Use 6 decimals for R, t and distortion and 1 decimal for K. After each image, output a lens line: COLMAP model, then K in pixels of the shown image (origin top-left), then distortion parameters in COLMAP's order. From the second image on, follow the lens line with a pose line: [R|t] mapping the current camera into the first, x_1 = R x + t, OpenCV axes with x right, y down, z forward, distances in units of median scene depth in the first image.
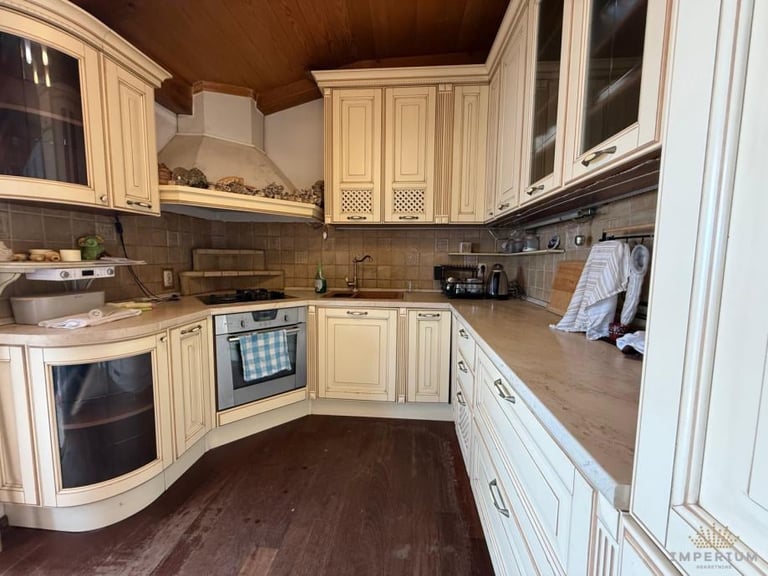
lens RADIAL K [[303.1, 0, 384.0], [0, 303.1, 288.0], [0, 0, 1]] dist [-0.001580, 0.000062]
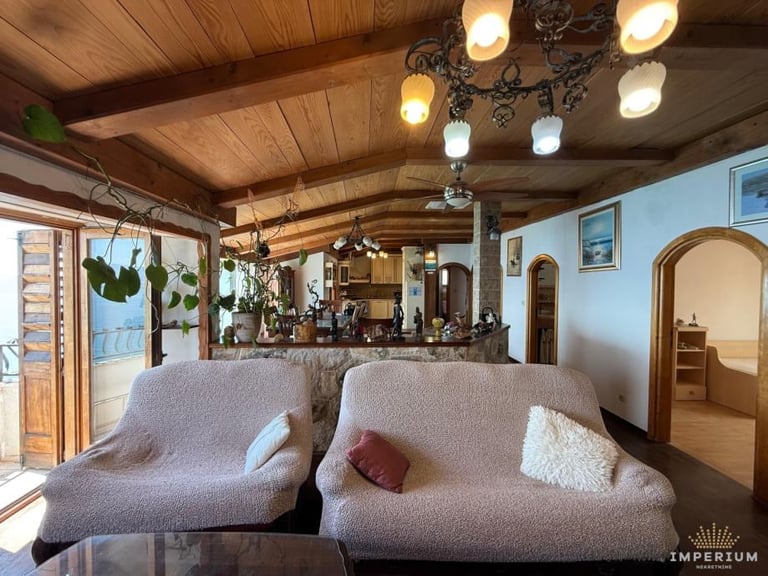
lens RADIAL K [[303.1, 0, 384.0], [0, 303.1, 288.0], [0, 0, 1]] dist [-0.001580, 0.000062]
pose [[0.991463, -0.010849, 0.129937, -0.649389], [0.020927, 0.996854, -0.076453, 0.236042], [-0.128699, 0.078520, 0.988570, -3.942976]]
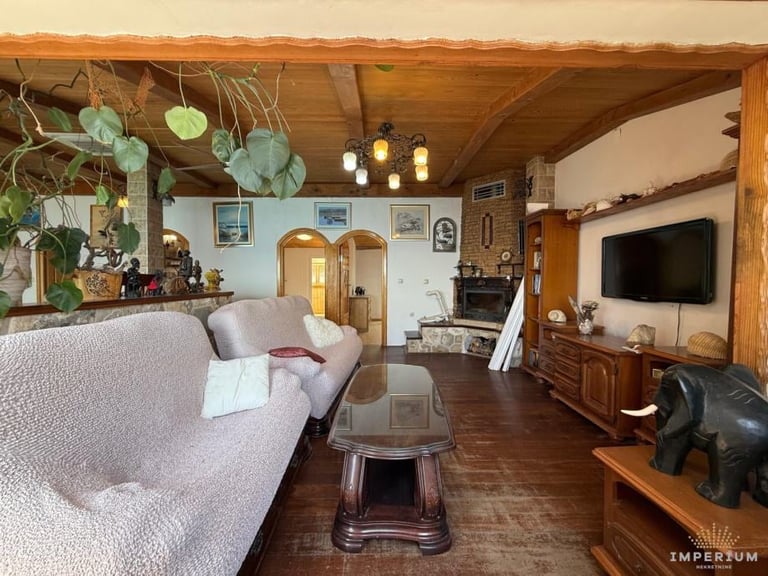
lens RADIAL K [[303.1, 0, 384.0], [0, 303.1, 288.0], [0, 0, 1]] dist [-0.001580, 0.000062]
pose [[-0.088147, -0.033182, 0.995555, -1.661360], [0.099976, 0.994104, 0.041986, 0.363277], [-0.991078, 0.103233, -0.084310, -3.322359]]
